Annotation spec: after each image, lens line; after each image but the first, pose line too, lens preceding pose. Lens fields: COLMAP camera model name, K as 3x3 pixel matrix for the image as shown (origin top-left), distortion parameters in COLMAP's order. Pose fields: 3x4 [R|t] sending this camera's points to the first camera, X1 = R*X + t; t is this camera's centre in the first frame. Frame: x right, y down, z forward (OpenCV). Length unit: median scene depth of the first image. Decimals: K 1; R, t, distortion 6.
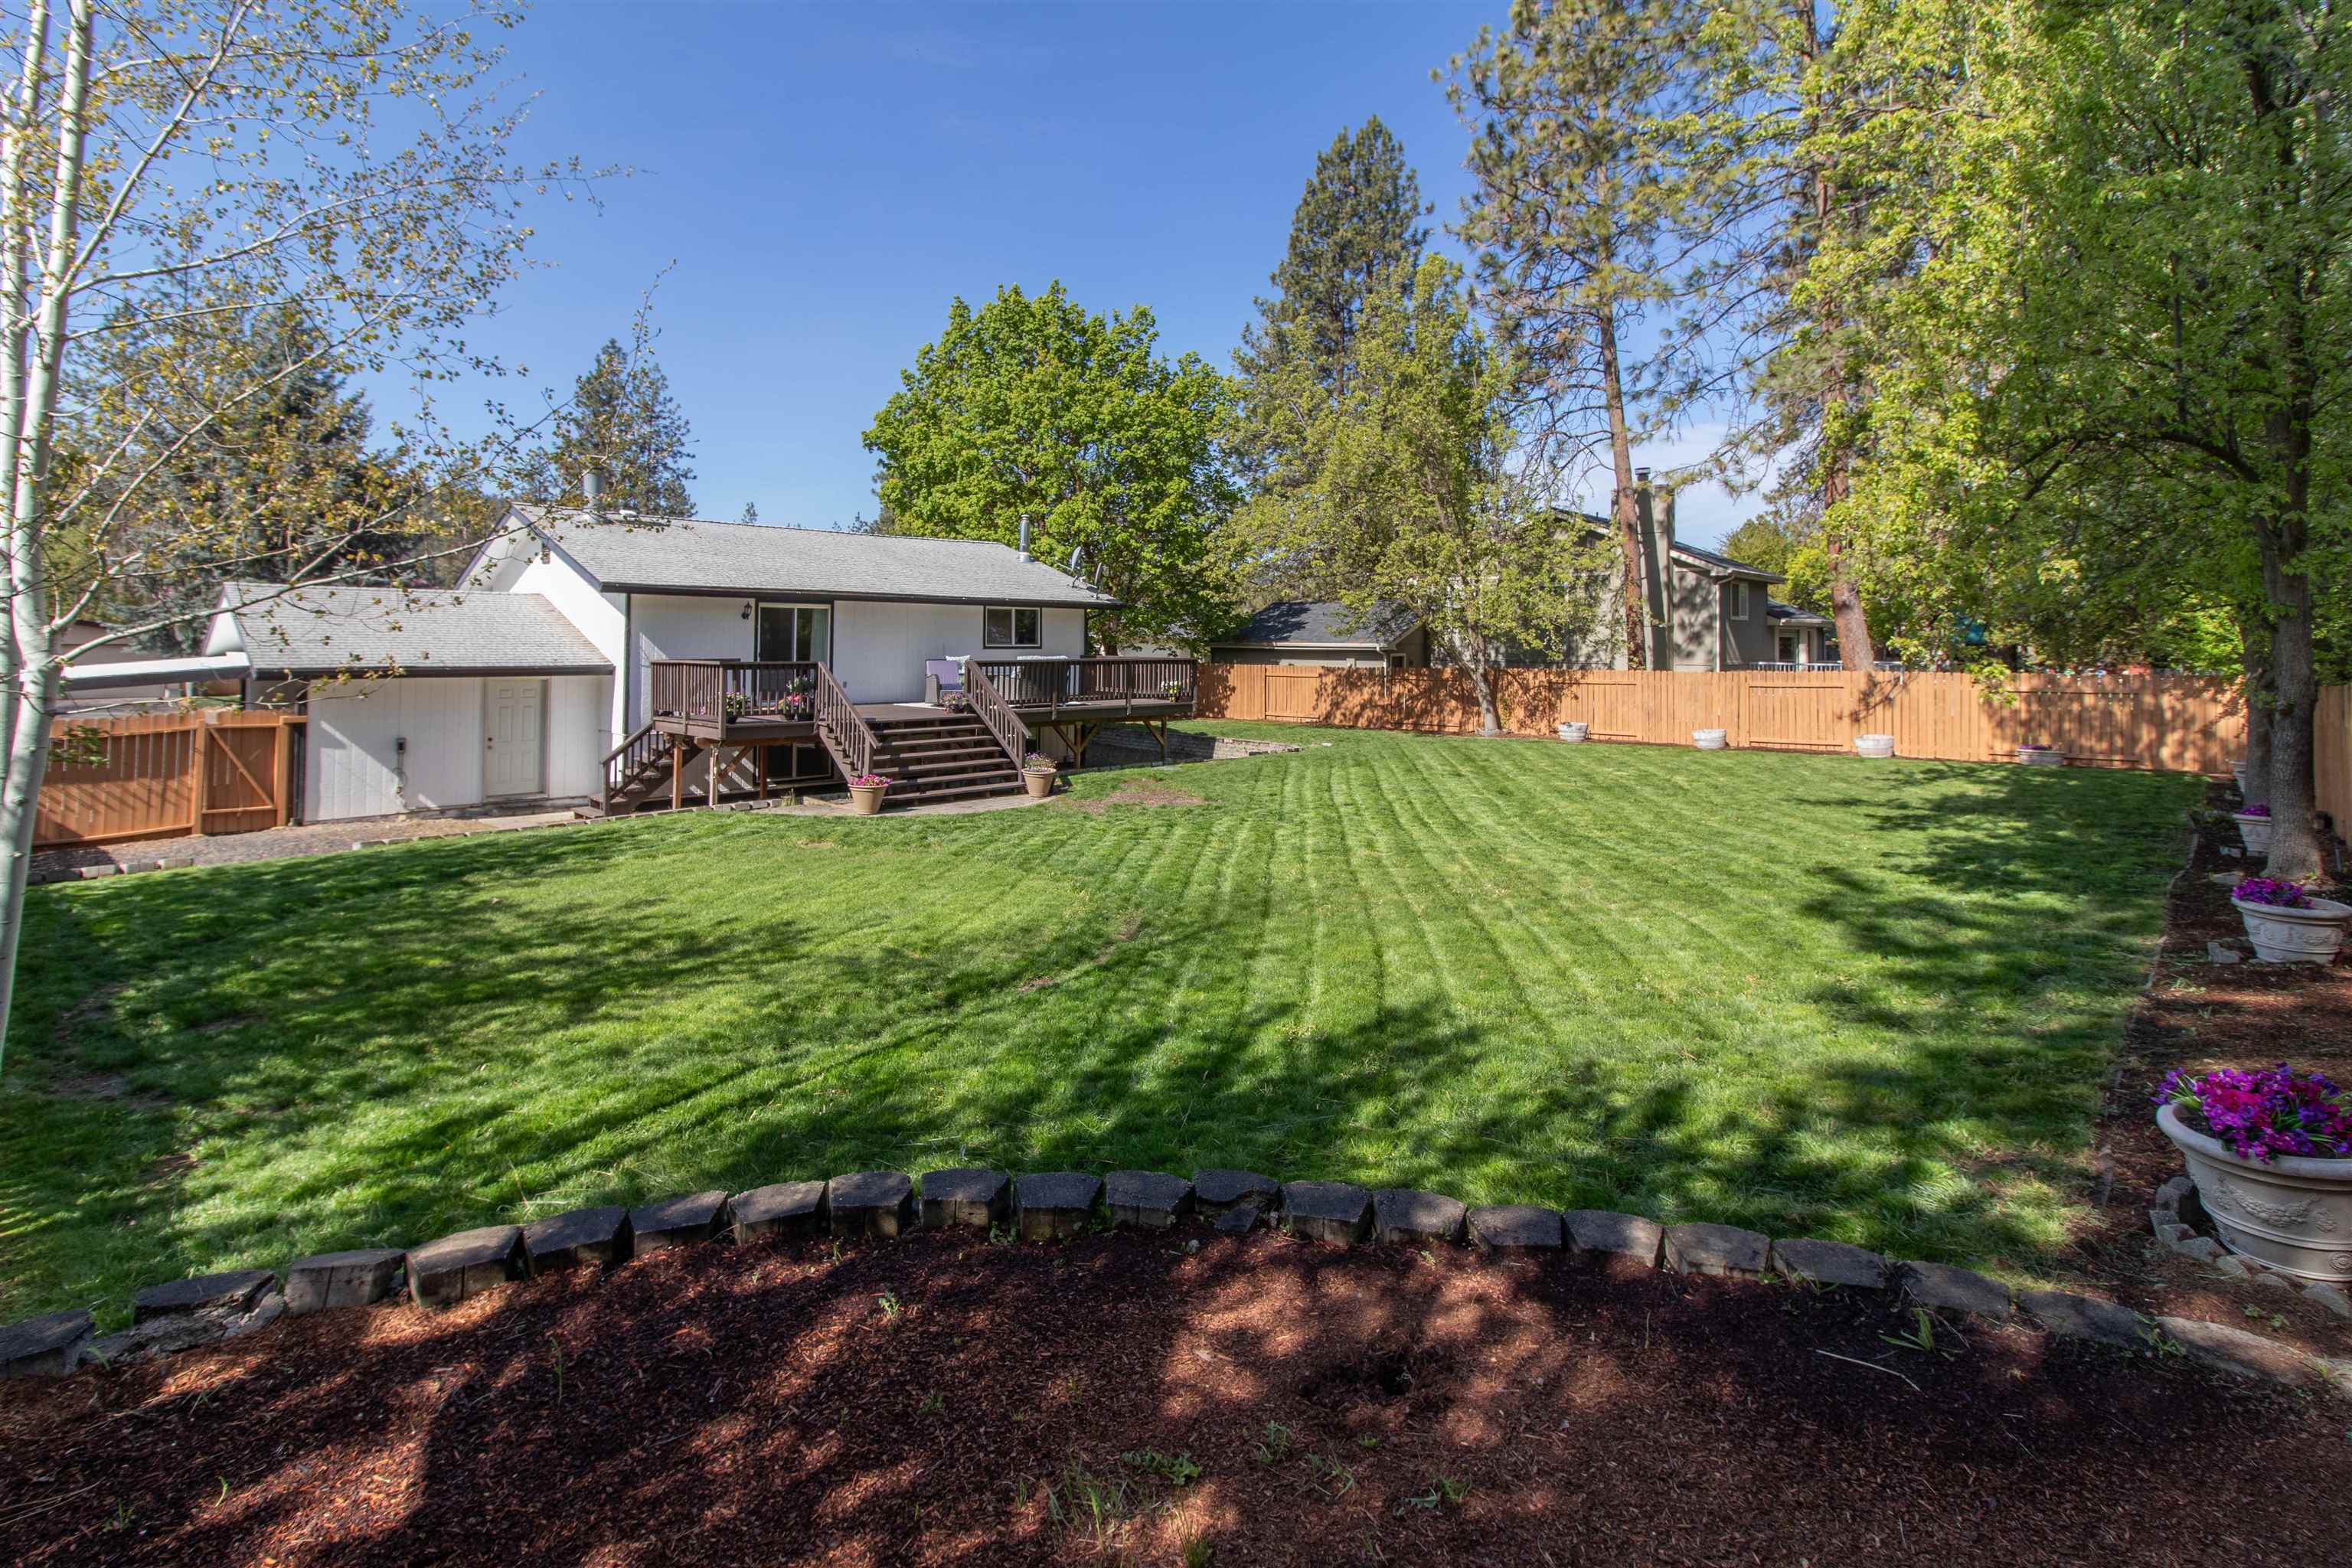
lens RADIAL K [[1140.4, 0, 1168.3], [0, 1140.4, 604.4], [0, 0, 1]] dist [-0.002435, -0.000293]
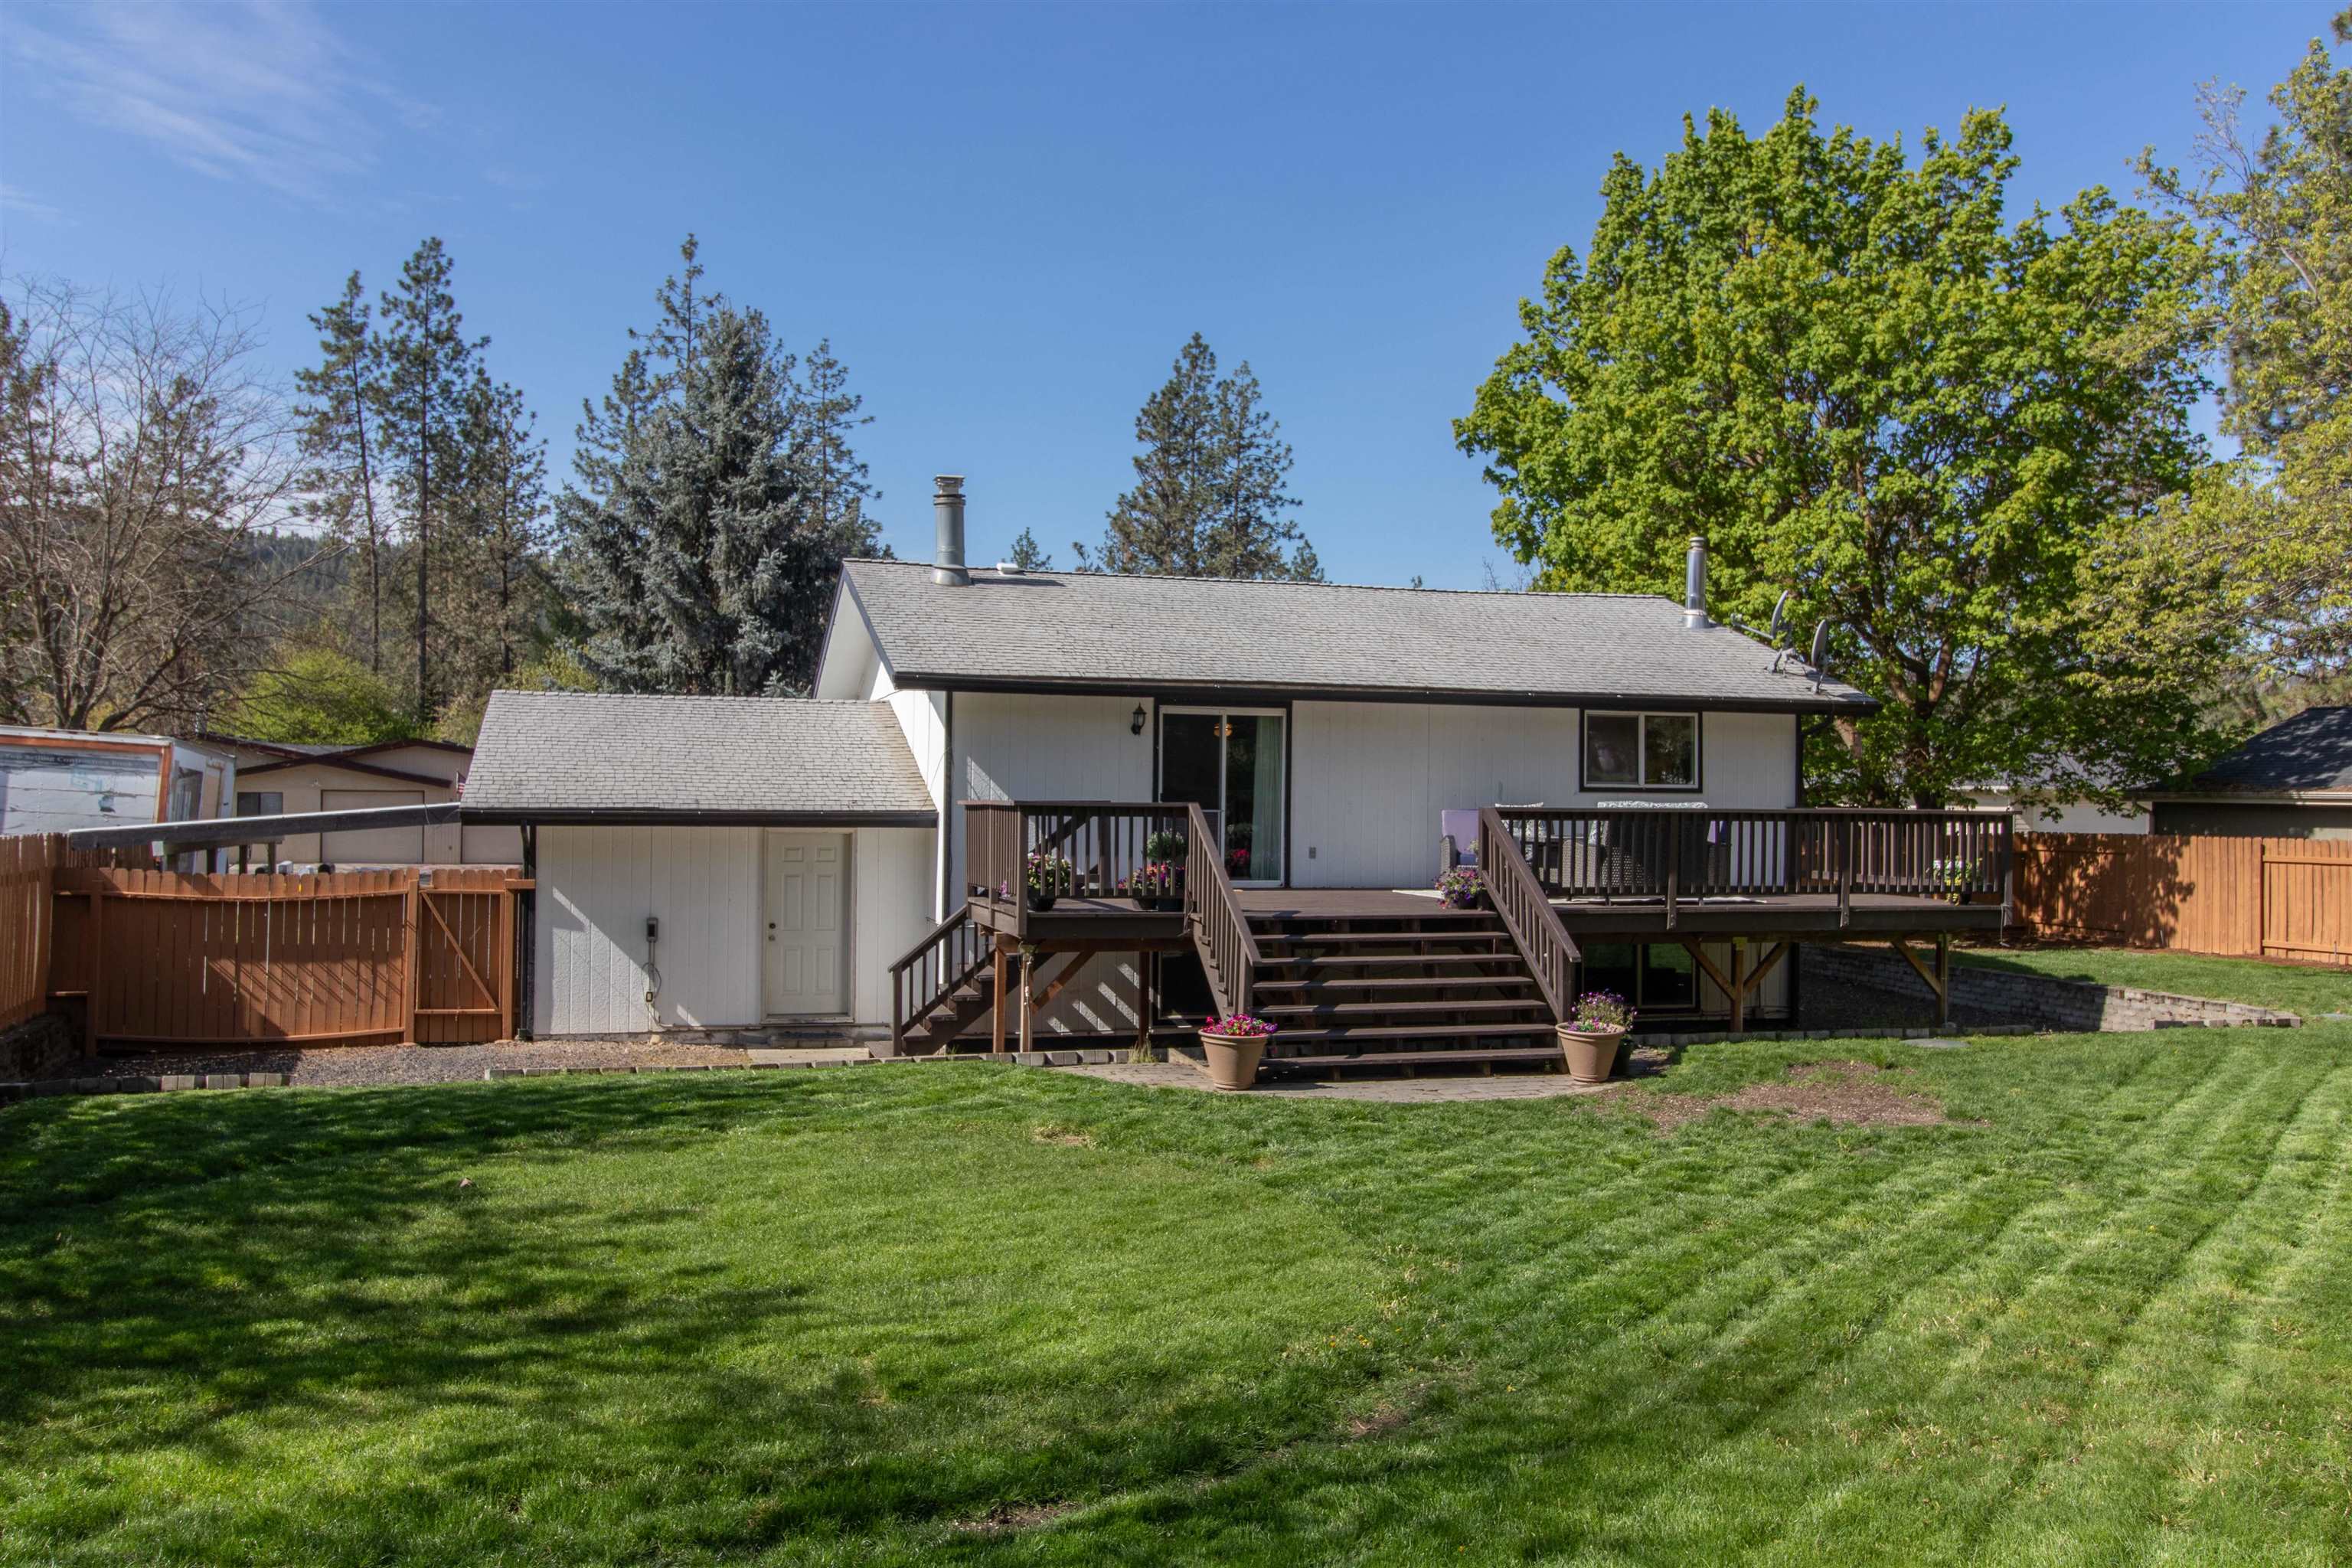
lens RADIAL K [[1933.9, 0, 1124.6], [0, 1933.9, 731.0], [0, 0, 1]] dist [-0.000941, -0.015972]
pose [[0.875357, -0.010550, -0.483361, 0.095394], [0.008265, 0.999942, -0.006857, 0.017812], [0.483406, 0.002007, 0.875394, 0.141714]]
